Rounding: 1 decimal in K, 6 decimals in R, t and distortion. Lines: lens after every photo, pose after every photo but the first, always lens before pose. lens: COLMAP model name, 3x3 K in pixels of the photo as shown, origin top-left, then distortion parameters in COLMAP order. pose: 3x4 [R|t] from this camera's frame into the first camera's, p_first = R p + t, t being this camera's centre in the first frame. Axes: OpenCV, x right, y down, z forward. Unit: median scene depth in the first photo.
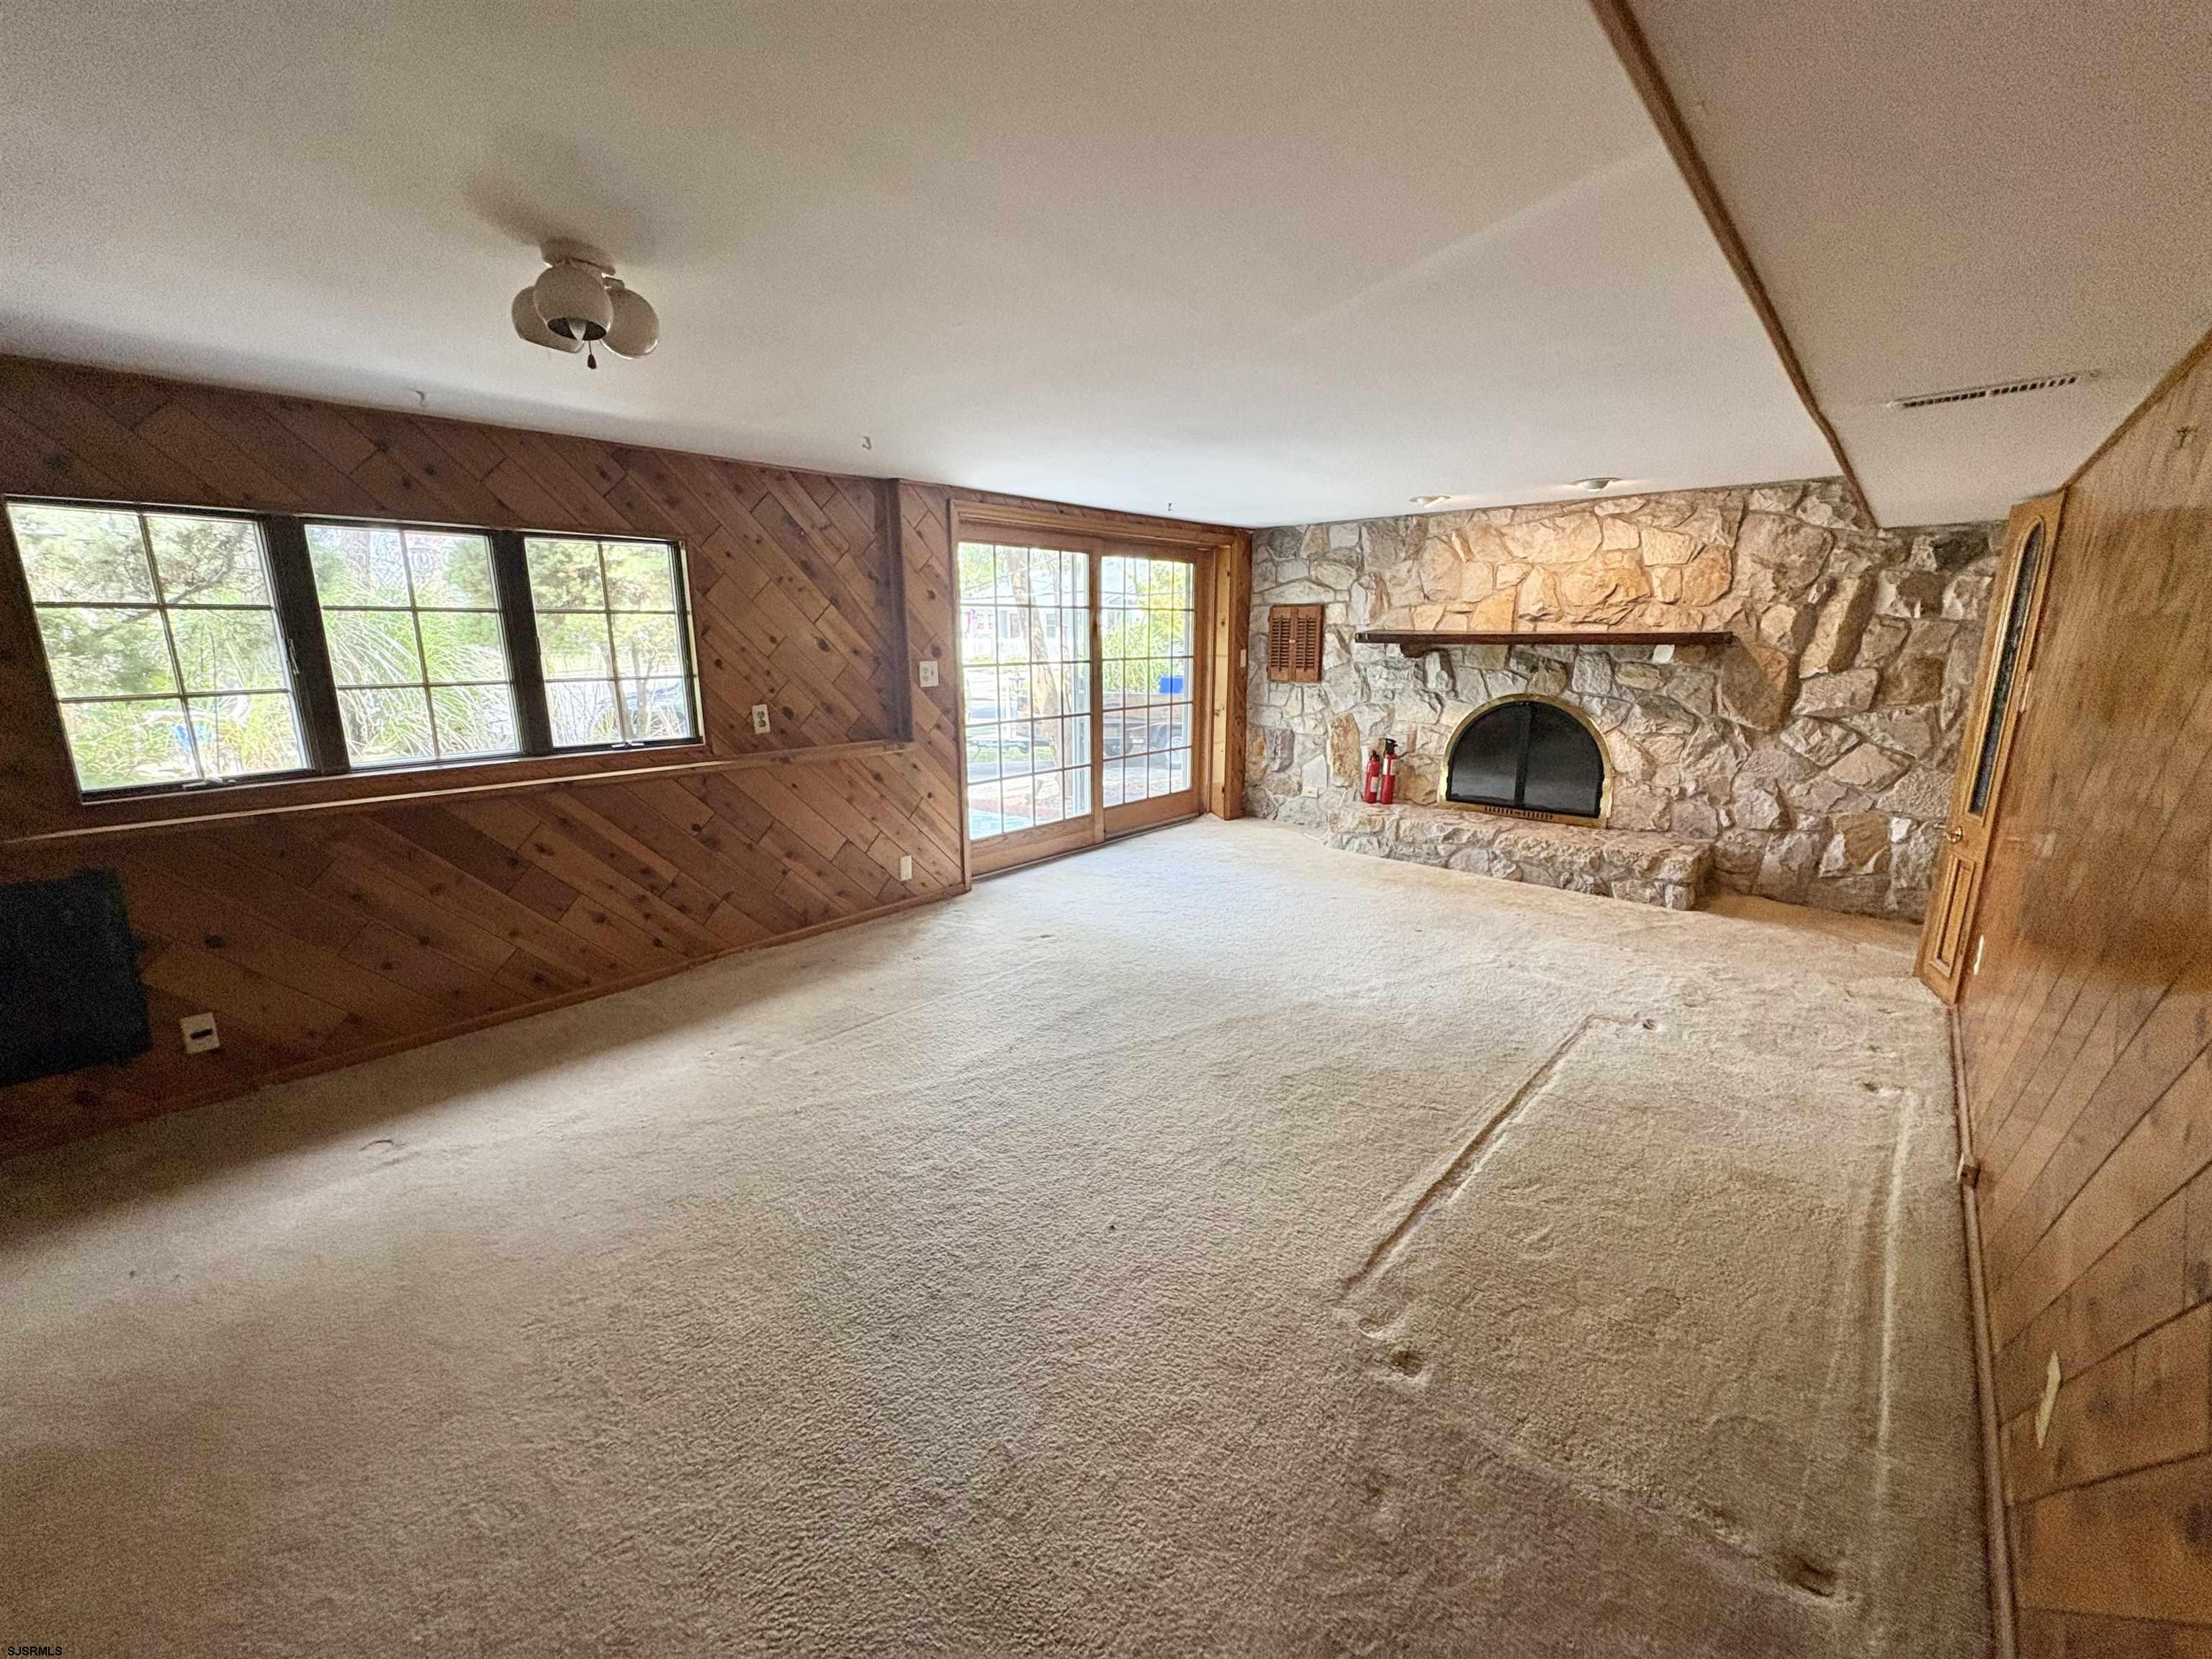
lens RADIAL K [[880.3, 0, 1106.0], [0, 880.3, 829.5], [0, 0, 1]] dist [-0.000679, 0.000431]
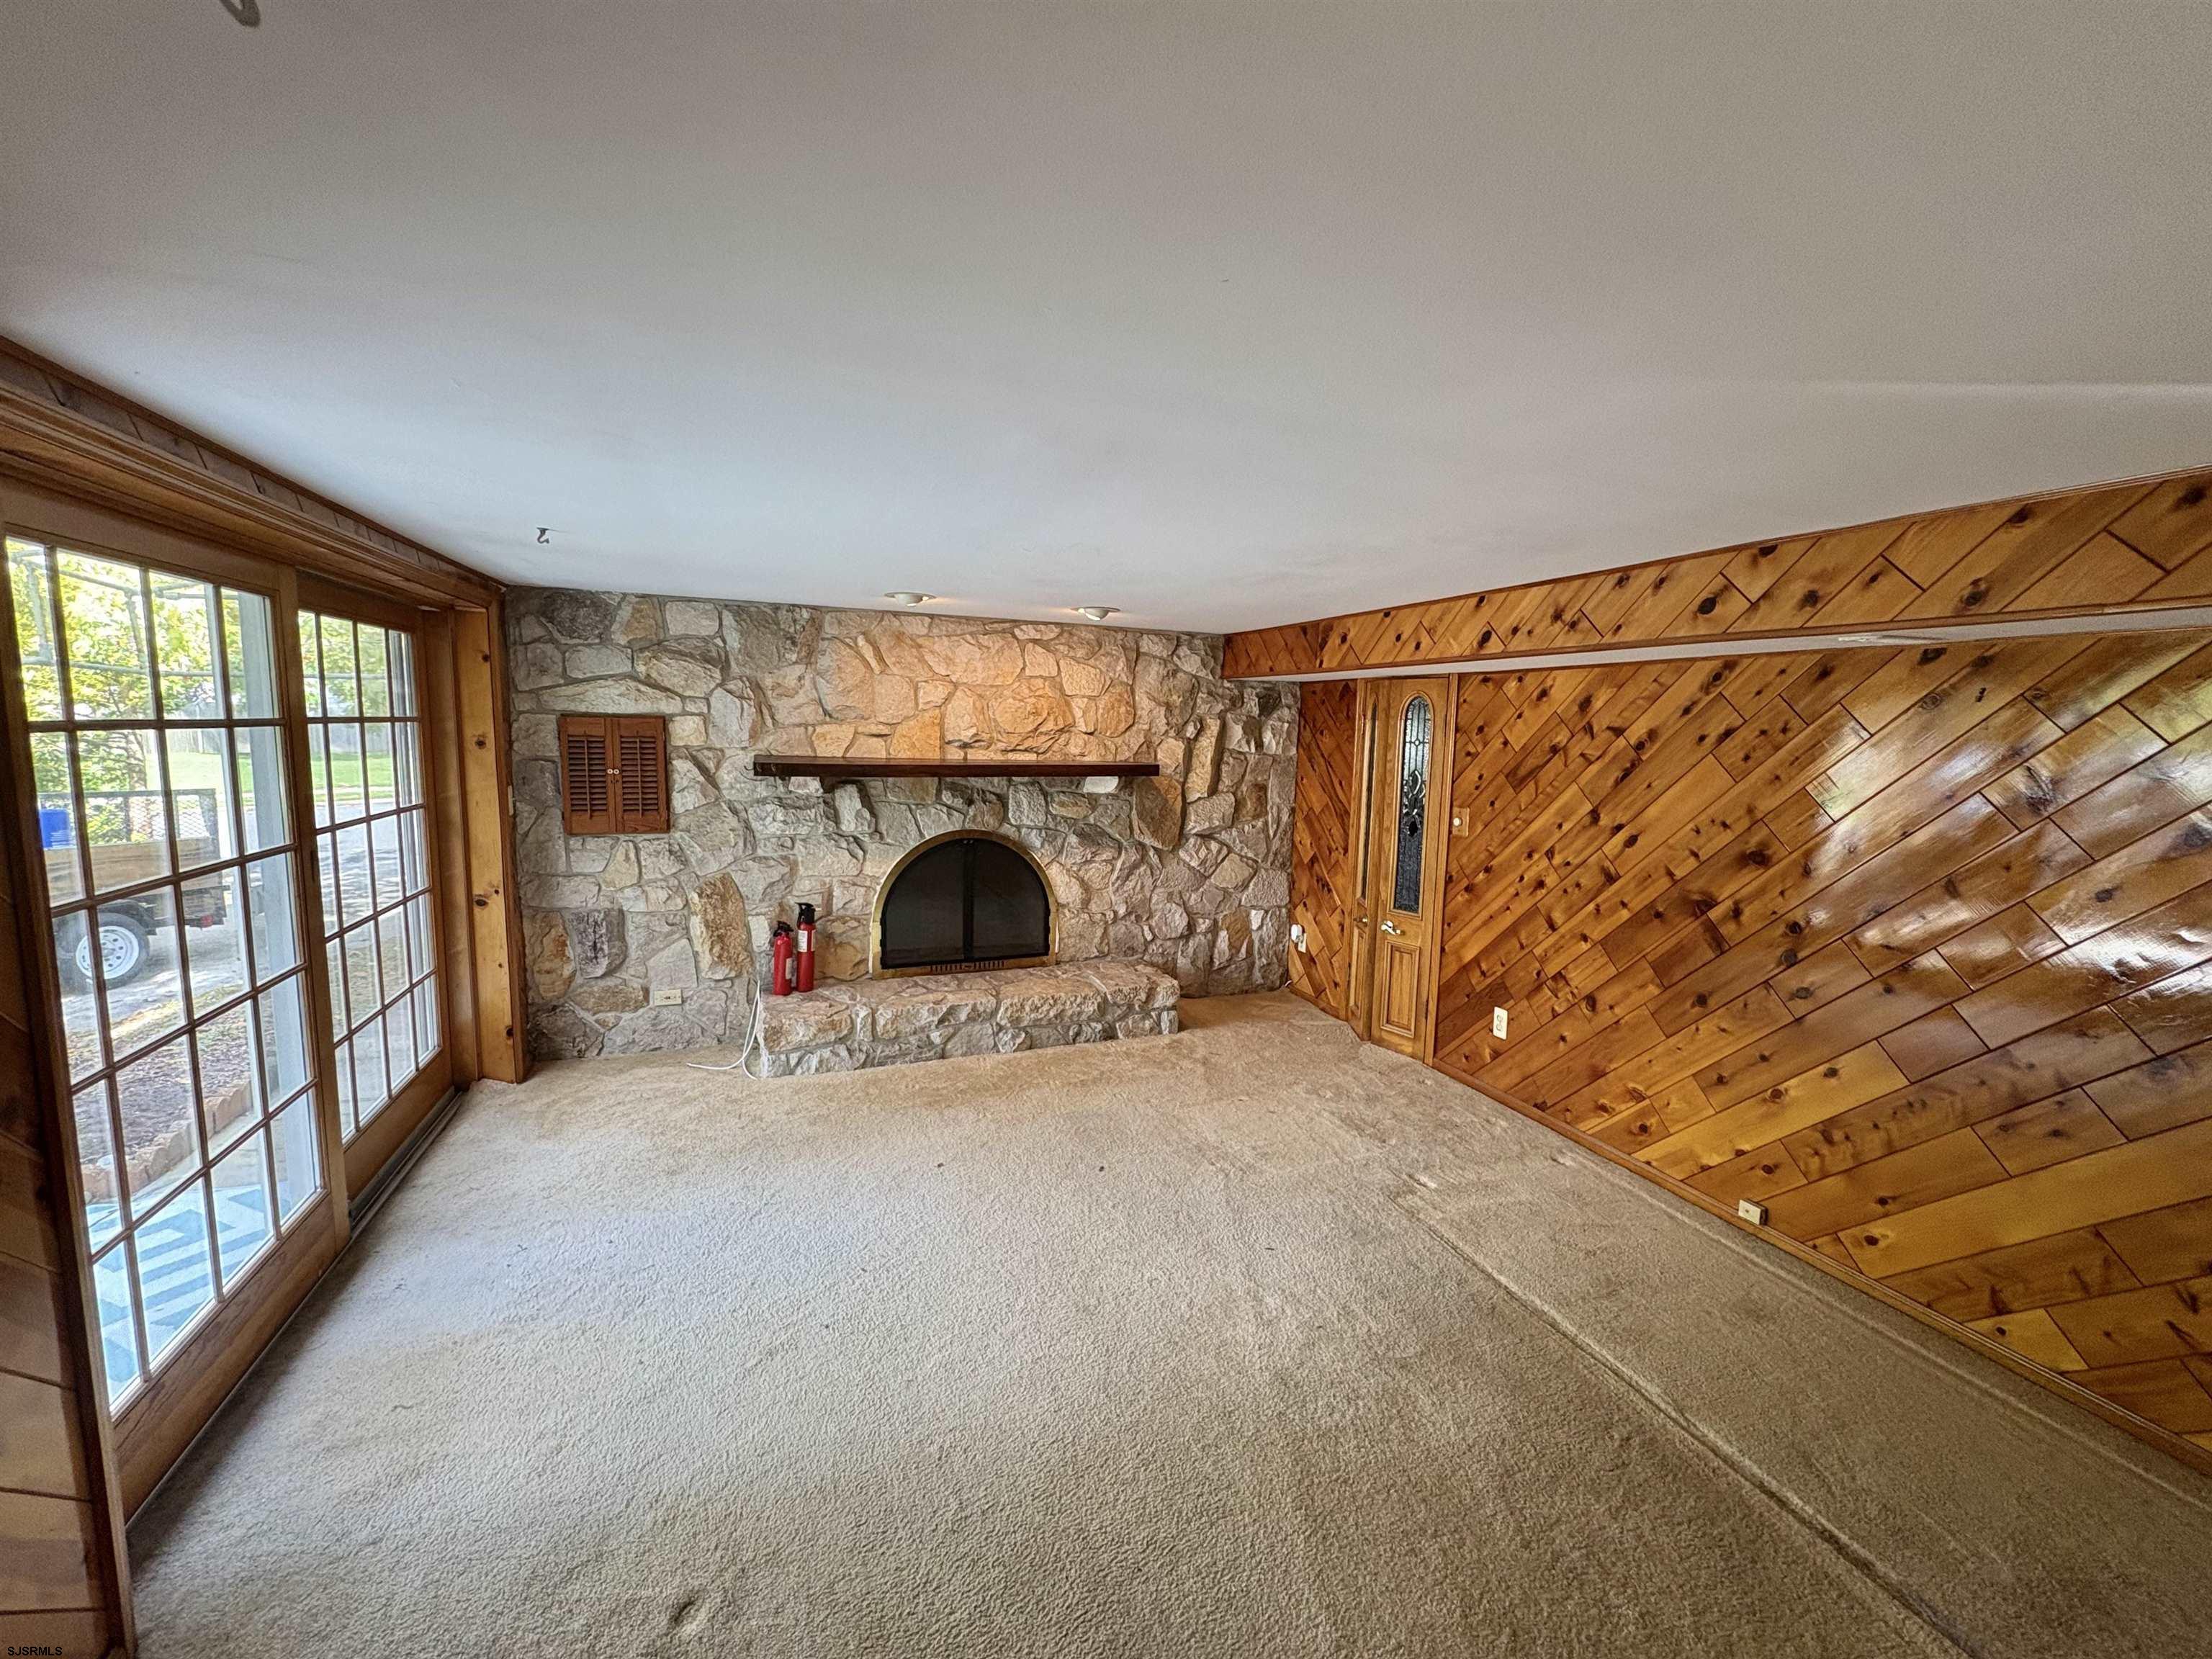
lens RADIAL K [[880.3, 0, 1106.0], [0, 880.3, 829.5], [0, 0, 1]] dist [-0.000679, 0.000431]
pose [[0.453839, -0.091319, 0.886392, -0.239087], [0.171021, 0.985169, 0.013931, -0.151980], [-0.874518, 0.145270, 0.462725, 0.507997]]
